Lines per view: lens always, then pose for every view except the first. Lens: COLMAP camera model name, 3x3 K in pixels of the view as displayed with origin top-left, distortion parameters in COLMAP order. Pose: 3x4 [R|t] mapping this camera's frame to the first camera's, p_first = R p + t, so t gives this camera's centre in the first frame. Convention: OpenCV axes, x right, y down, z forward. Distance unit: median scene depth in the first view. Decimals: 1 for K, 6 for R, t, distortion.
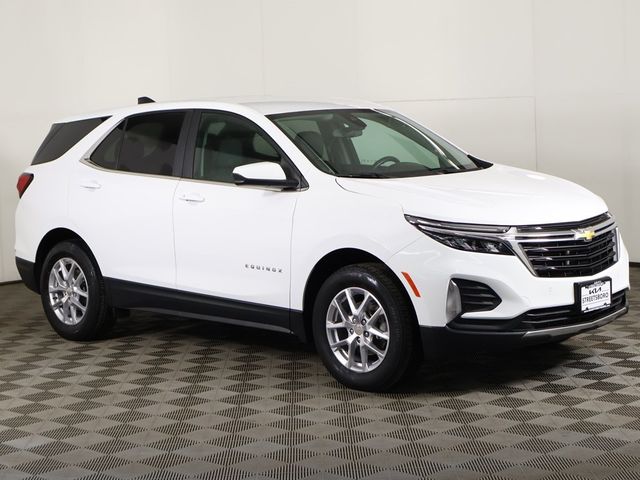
lens RADIAL K [[1284.2, 0, 320.0], [0, 1284.2, 240.0], [0, 0, 1]] dist [-0.045305, -0.365239]
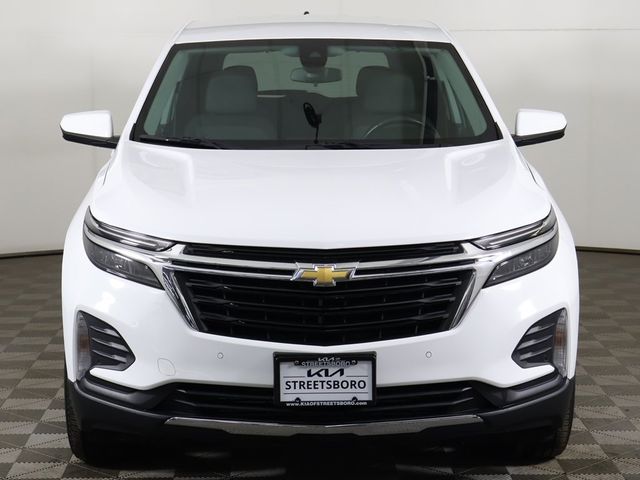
lens RADIAL K [[1356.5, 0, 320.0], [0, 1356.5, 240.0], [0, 0, 1]] dist [0.507097, 0.097758]
pose [[0.747549, 0.134508, -0.650444, 0.607689], [-0.099314, 0.990907, 0.090773, -0.075627], [0.656740, -0.003259, 0.754110, 0.537006]]
